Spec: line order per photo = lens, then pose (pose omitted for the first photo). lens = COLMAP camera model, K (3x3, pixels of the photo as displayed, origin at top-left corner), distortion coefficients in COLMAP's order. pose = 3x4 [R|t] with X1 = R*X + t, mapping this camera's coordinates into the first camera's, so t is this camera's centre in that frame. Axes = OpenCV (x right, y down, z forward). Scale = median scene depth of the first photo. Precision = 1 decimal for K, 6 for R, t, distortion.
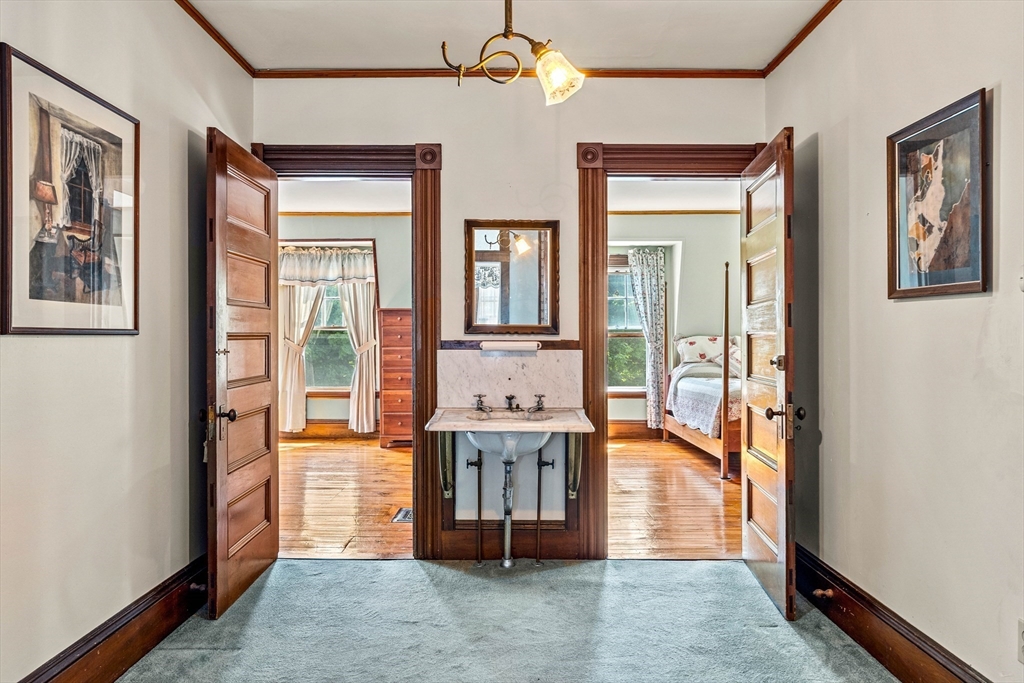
lens RADIAL K [[651.0, 0, 513.4], [0, 651.0, 338.9], [0, 0, 1]] dist [-0.003814, 0.000028]
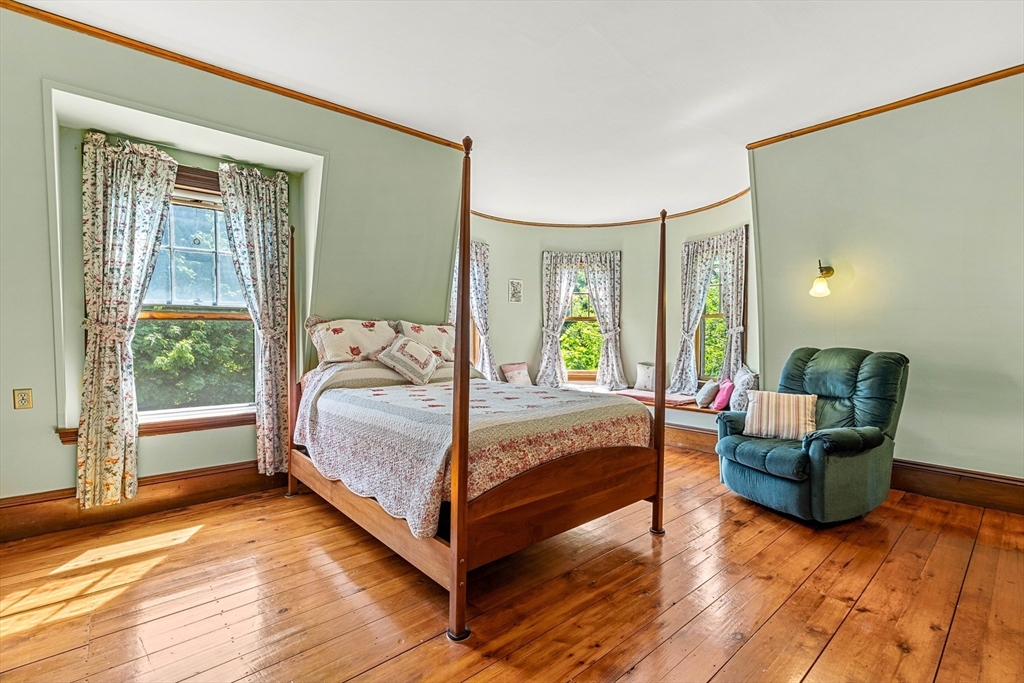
lens RADIAL K [[467.4, 0, 518.7], [0, 467.4, 337.0], [0, 0, 1]] dist [-0.010707, -0.000010]
pose [[0.751781, -0.003738, 0.659402, 0.106619], [-0.001992, 0.999966, 0.007939, 0.008425], [-0.659410, -0.007282, 0.751749, 0.531974]]
